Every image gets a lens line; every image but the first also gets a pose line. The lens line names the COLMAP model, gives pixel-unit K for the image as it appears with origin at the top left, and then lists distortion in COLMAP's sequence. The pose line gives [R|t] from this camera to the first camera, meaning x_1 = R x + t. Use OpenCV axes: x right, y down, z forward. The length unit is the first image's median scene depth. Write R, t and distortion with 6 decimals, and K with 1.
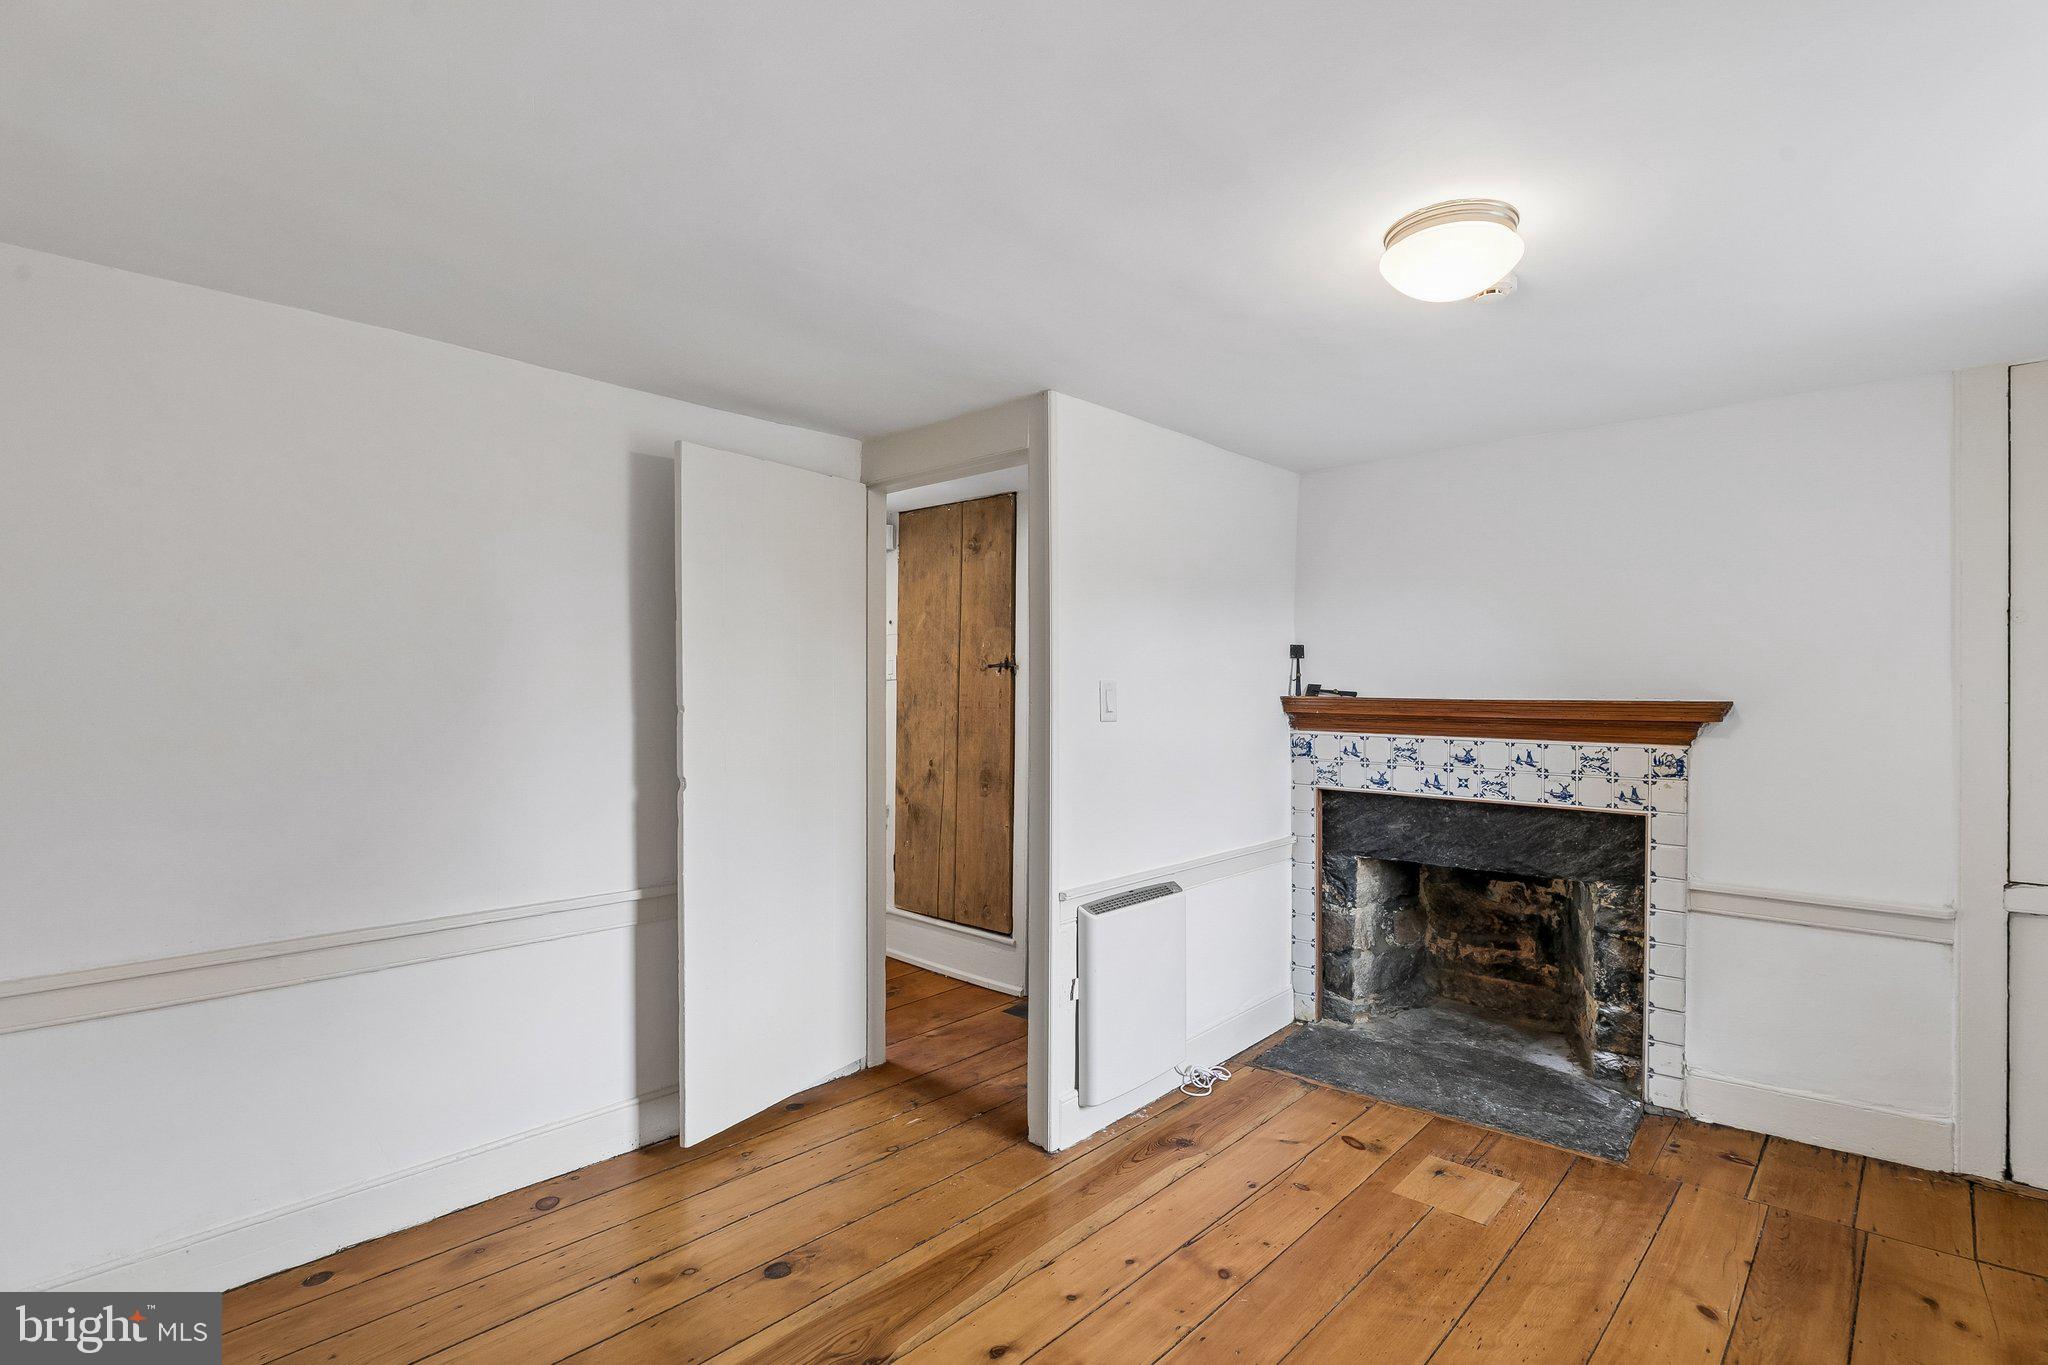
lens RADIAL K [[984.1, 0, 1024.8], [0, 984.1, 677.7], [0, 0, 1]] dist [-0.001694, -0.000149]
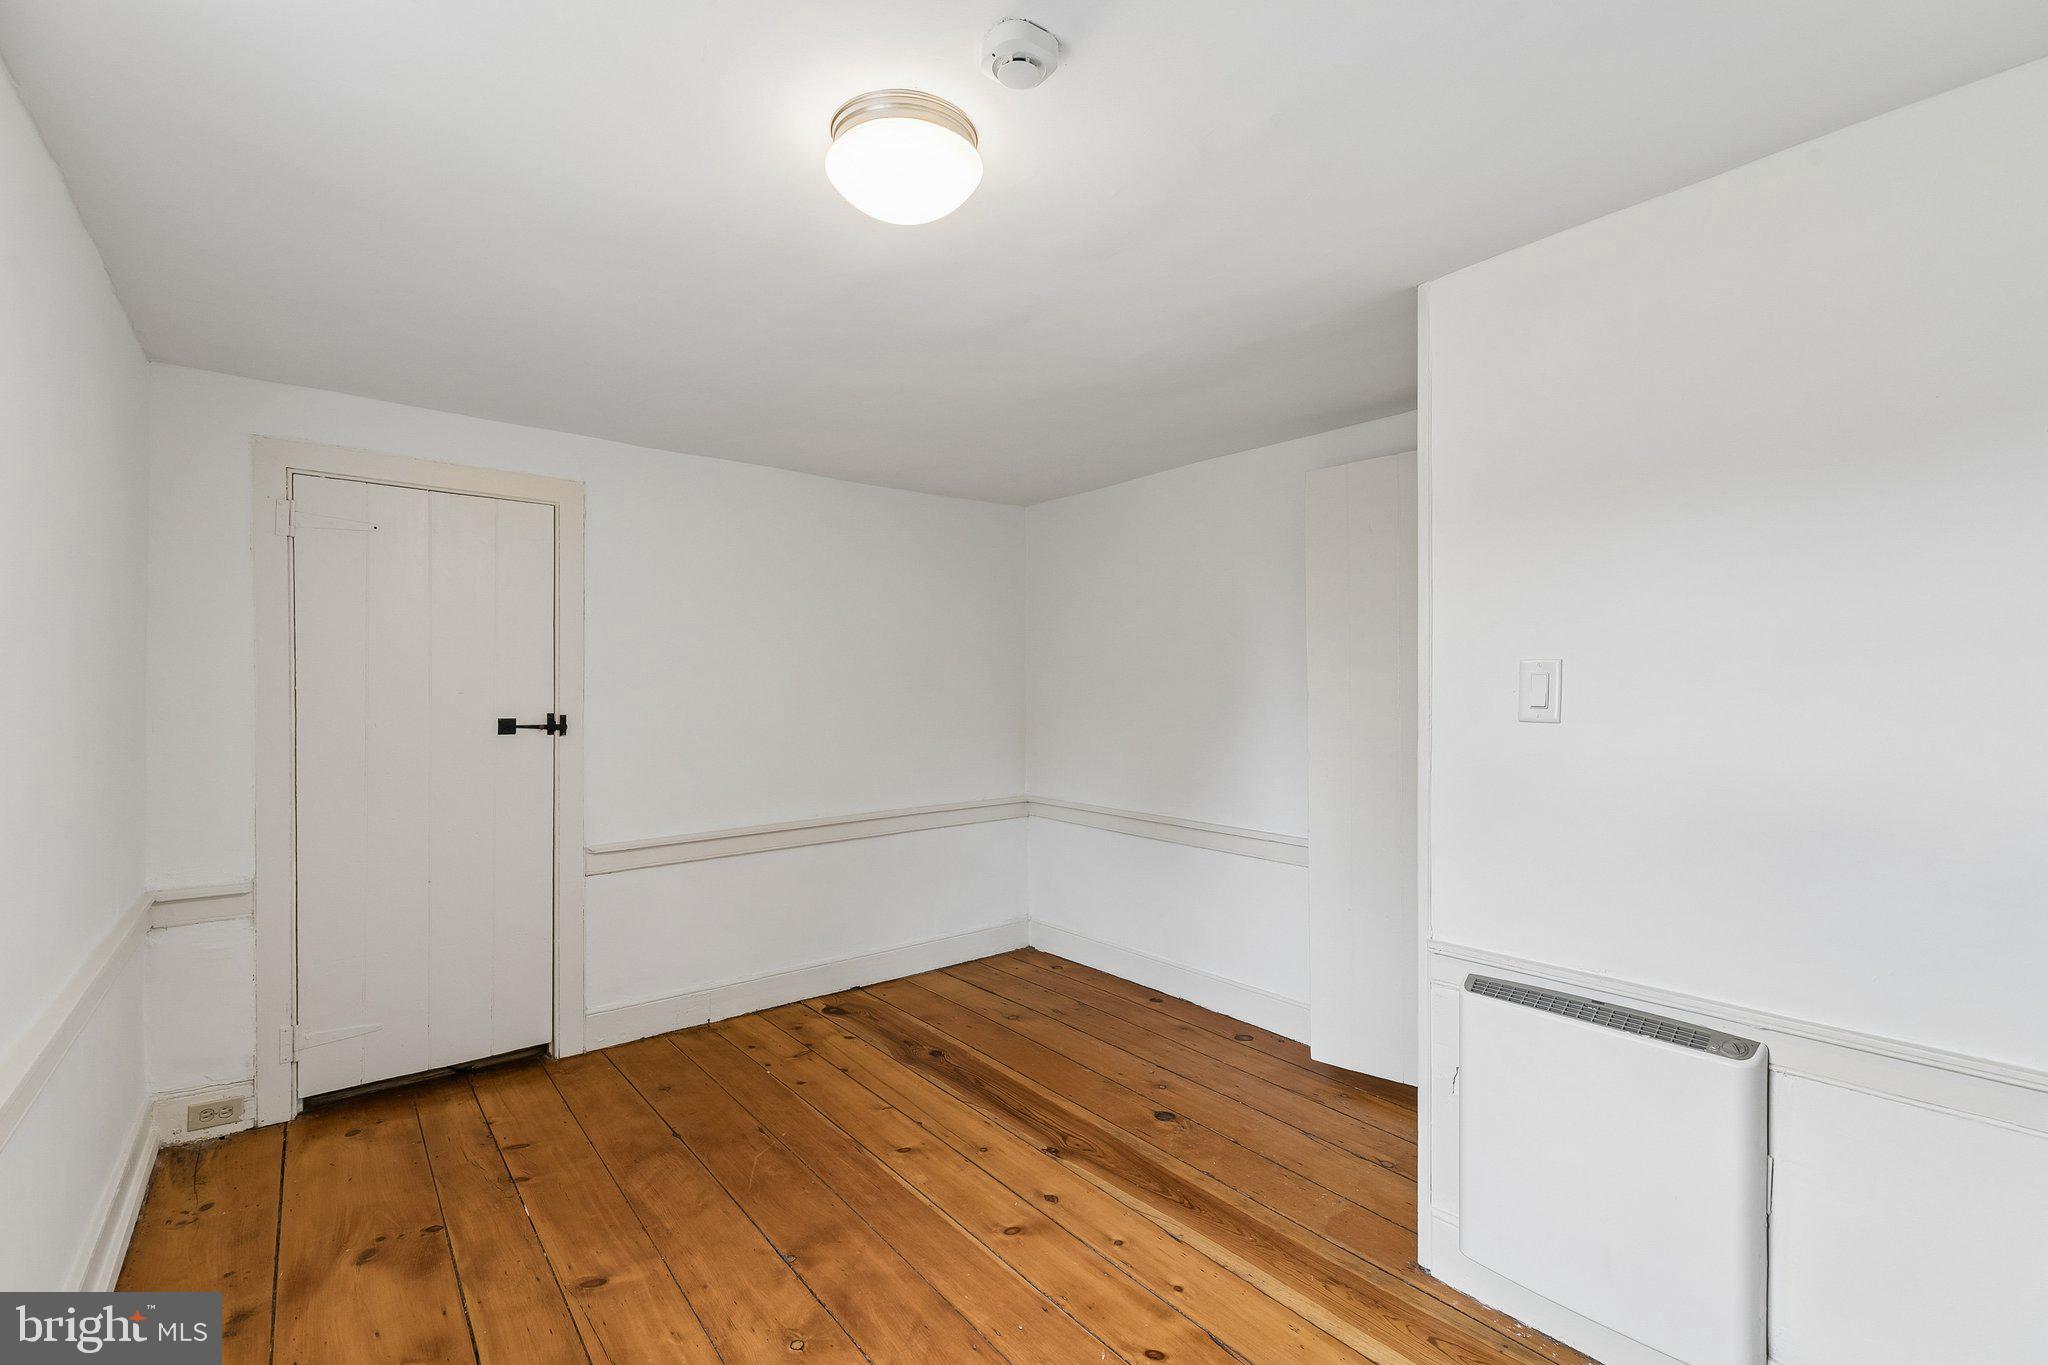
lens RADIAL K [[906.5, 0, 1026.3], [0, 906.5, 684.7], [0, 0, 1]] dist [0.001120, 0.000016]
pose [[-0.147719, -0.003608, -0.989023, 0.751772], [0.009606, 0.999941, -0.005083, 0.017240], [0.988983, -0.010252, -0.147676, 0.757404]]
